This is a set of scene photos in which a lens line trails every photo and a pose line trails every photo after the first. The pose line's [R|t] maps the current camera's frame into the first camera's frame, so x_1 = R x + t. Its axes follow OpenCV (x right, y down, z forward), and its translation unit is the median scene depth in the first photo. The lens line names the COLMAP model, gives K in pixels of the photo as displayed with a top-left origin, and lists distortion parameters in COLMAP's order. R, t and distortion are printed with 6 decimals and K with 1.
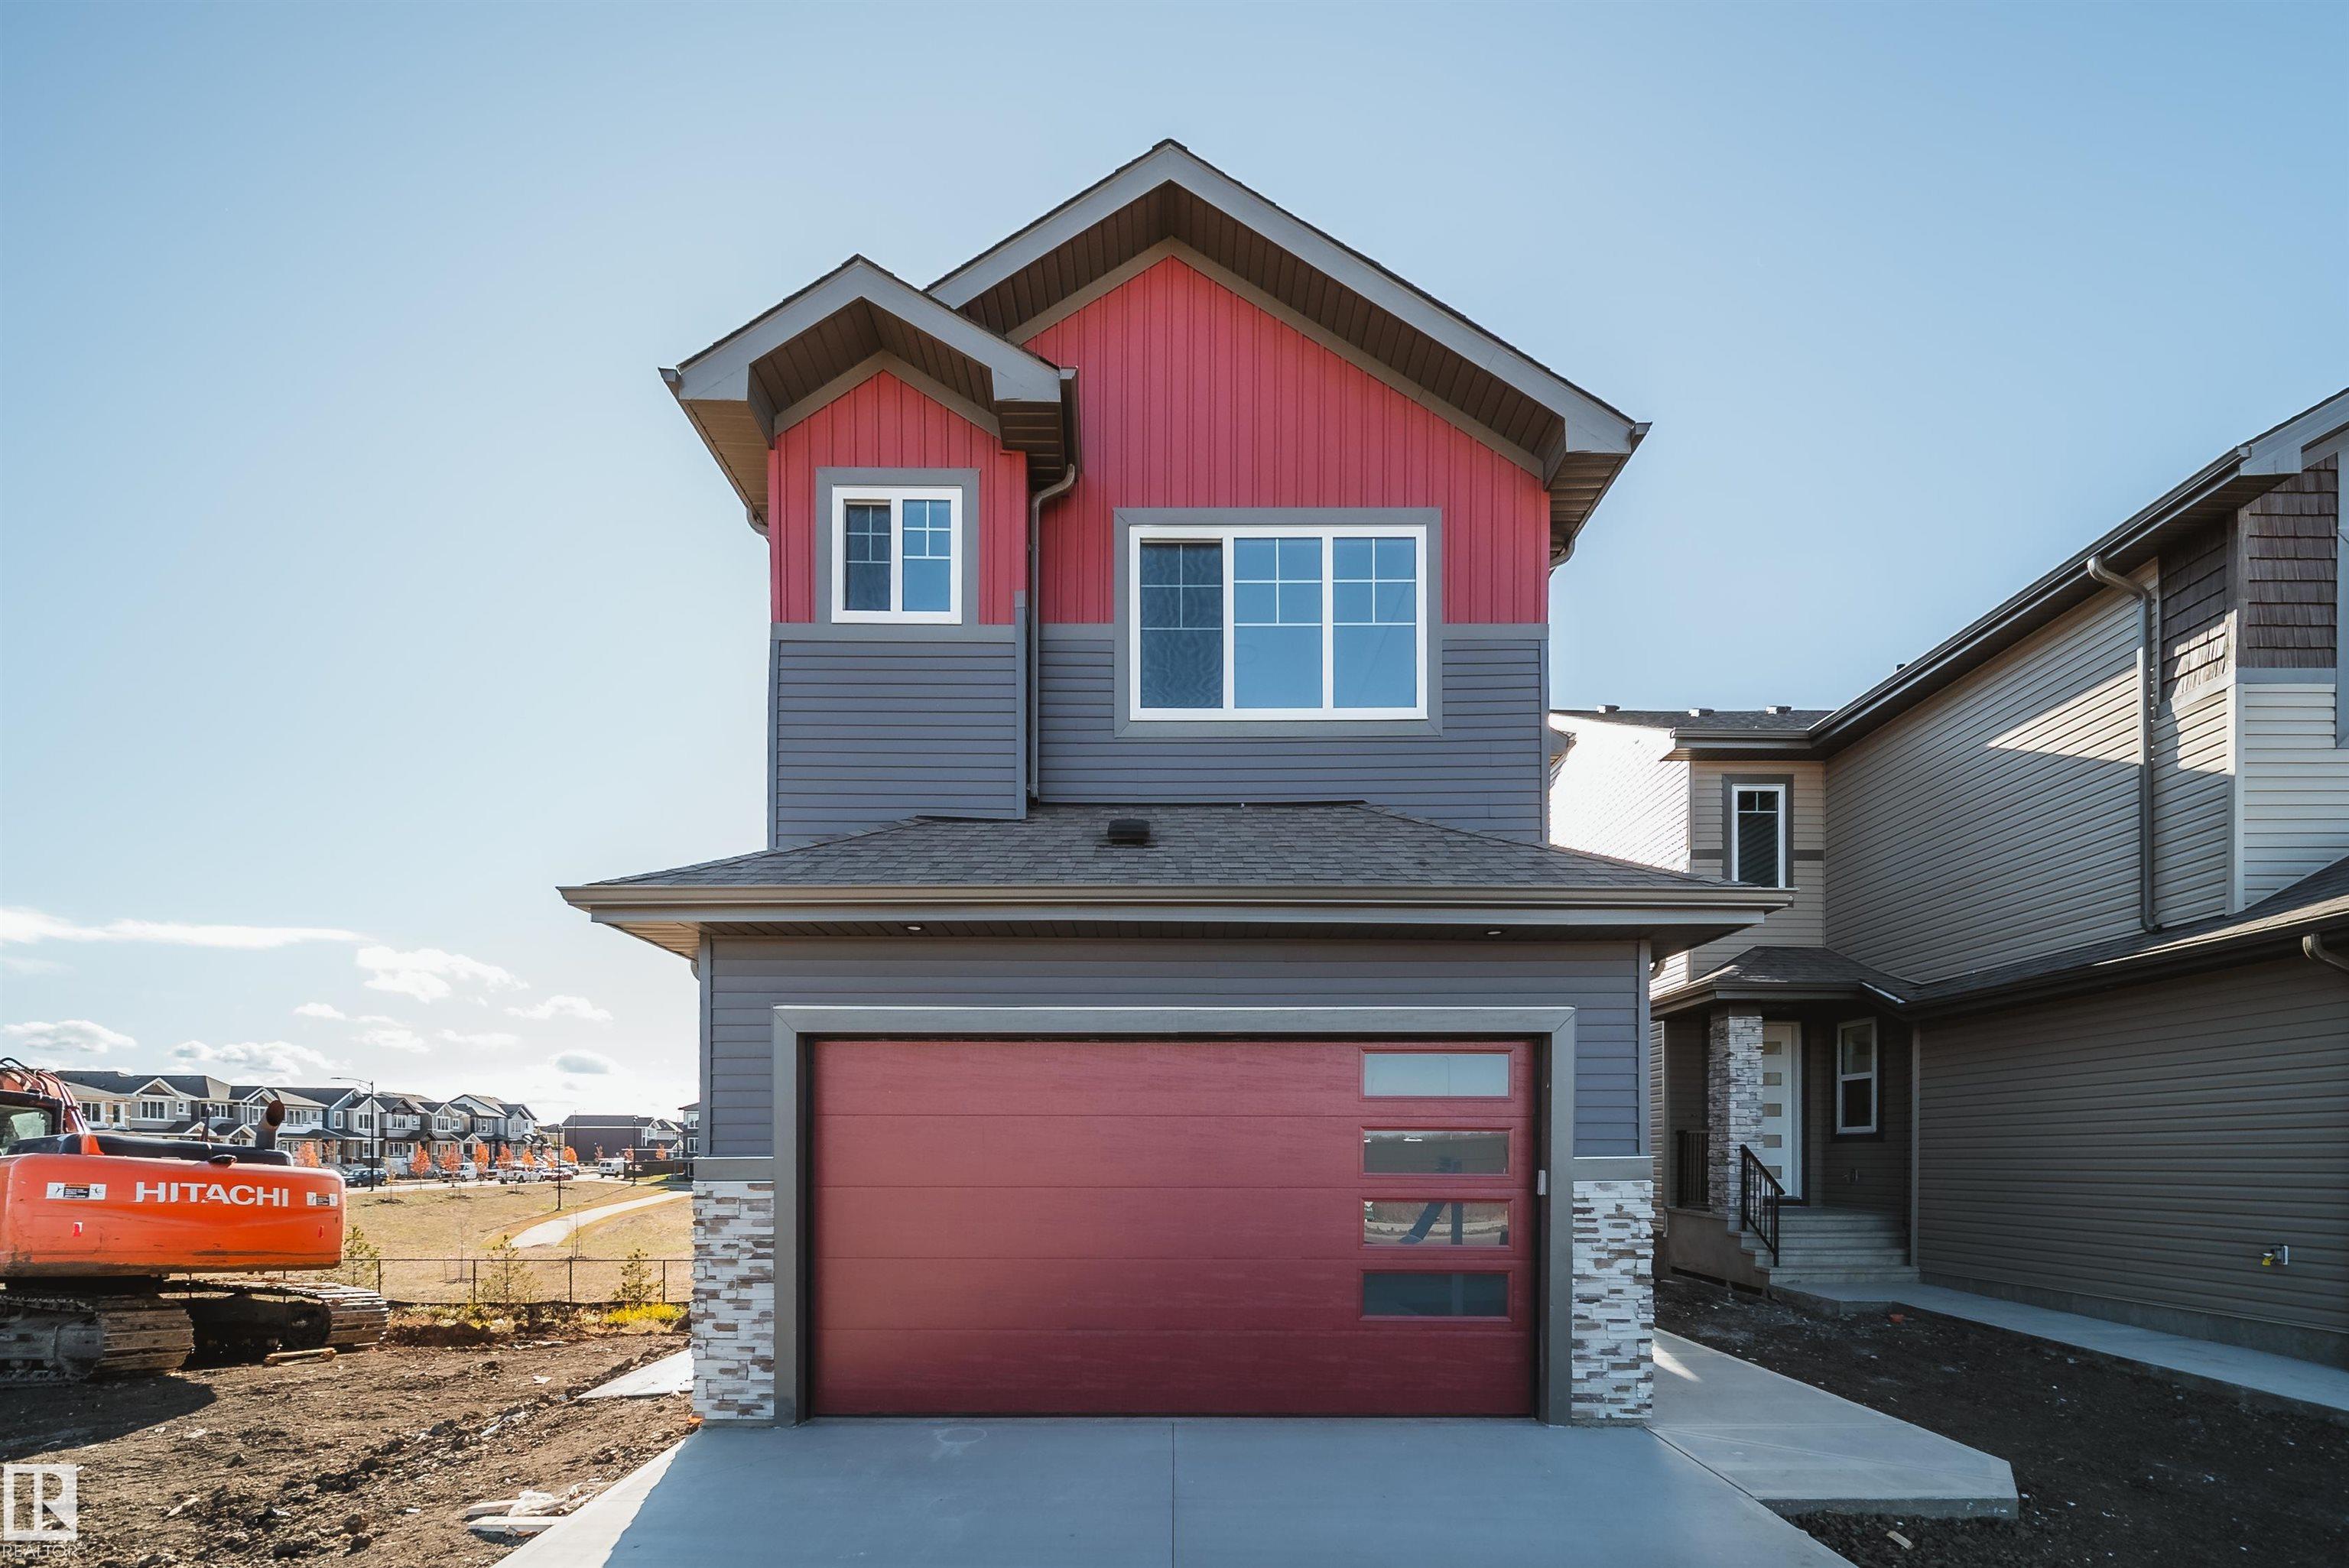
lens RADIAL K [[892.7, 0, 1174.5], [0, 892.7, 818.7], [0, 0, 1]] dist [0.001014, 0.000011]
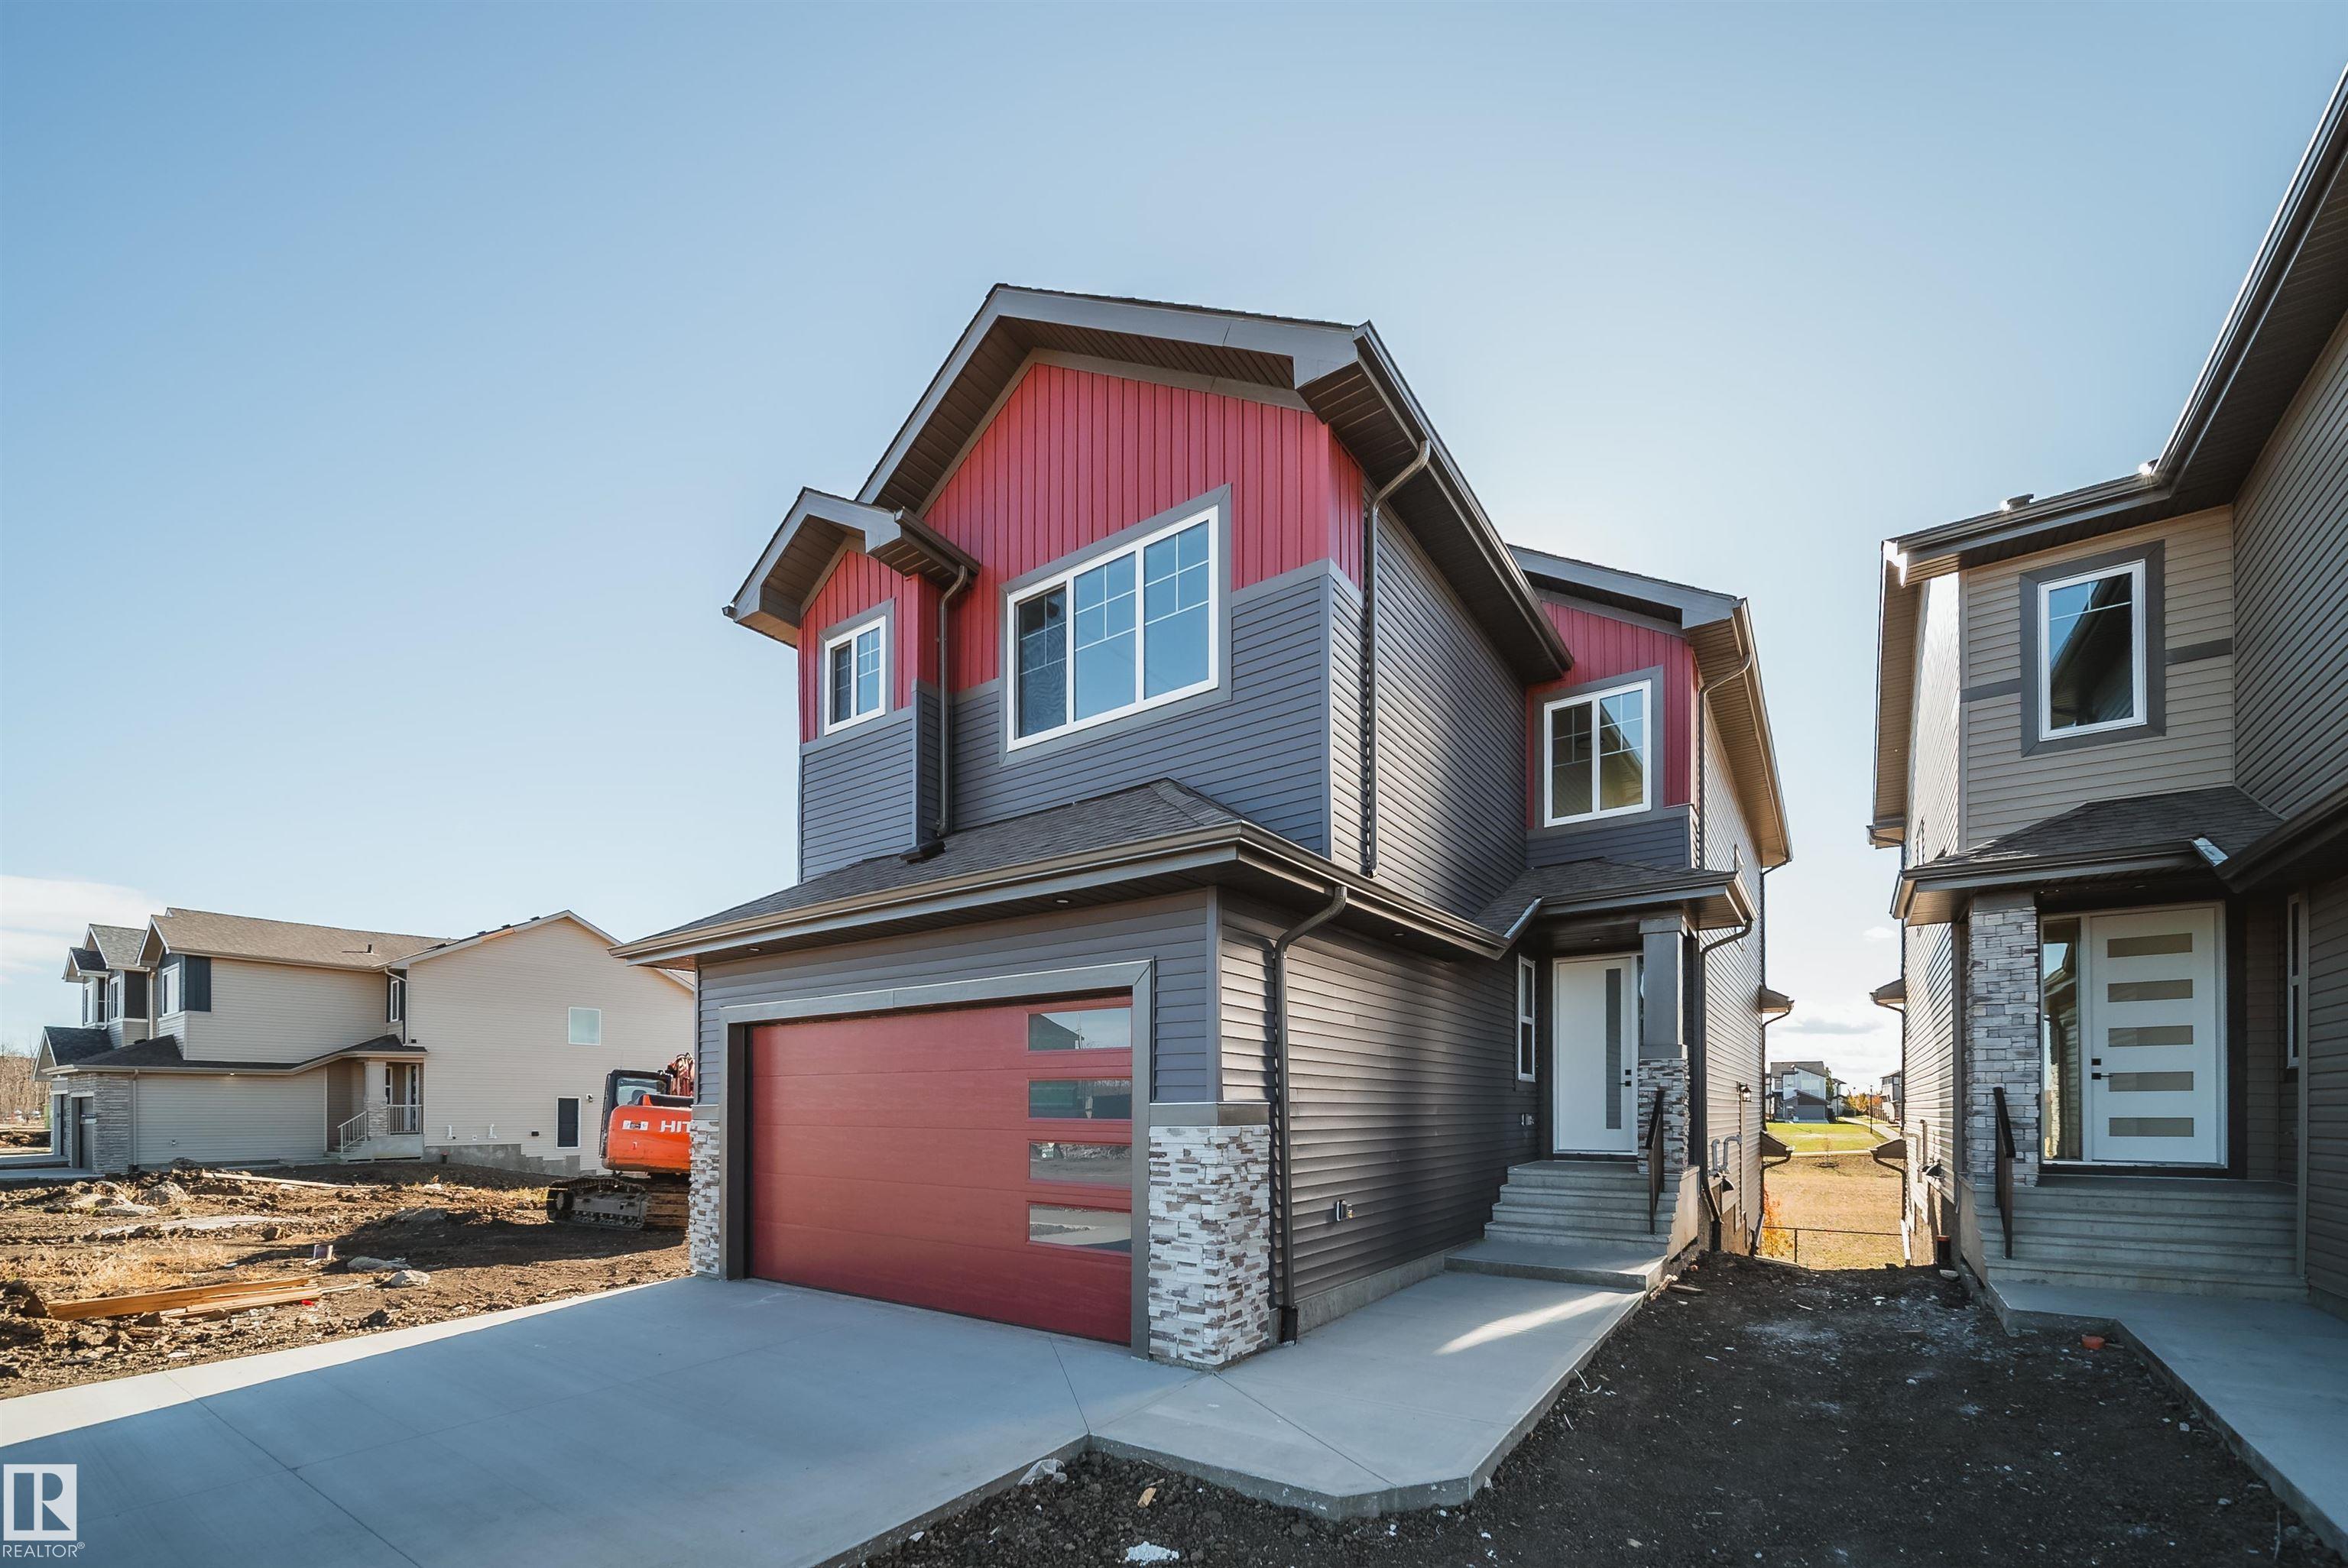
lens RADIAL K [[827.8, 0, 1174.2], [0, 827.8, 768.2], [0, 0, 1]] dist [0.001380, -0.003887]
pose [[0.832030, -0.211302, -0.512911, 0.769095], [0.195491, 0.976983, -0.085364, 0.059180], [0.519143, -0.029245, 0.854187, 0.138702]]
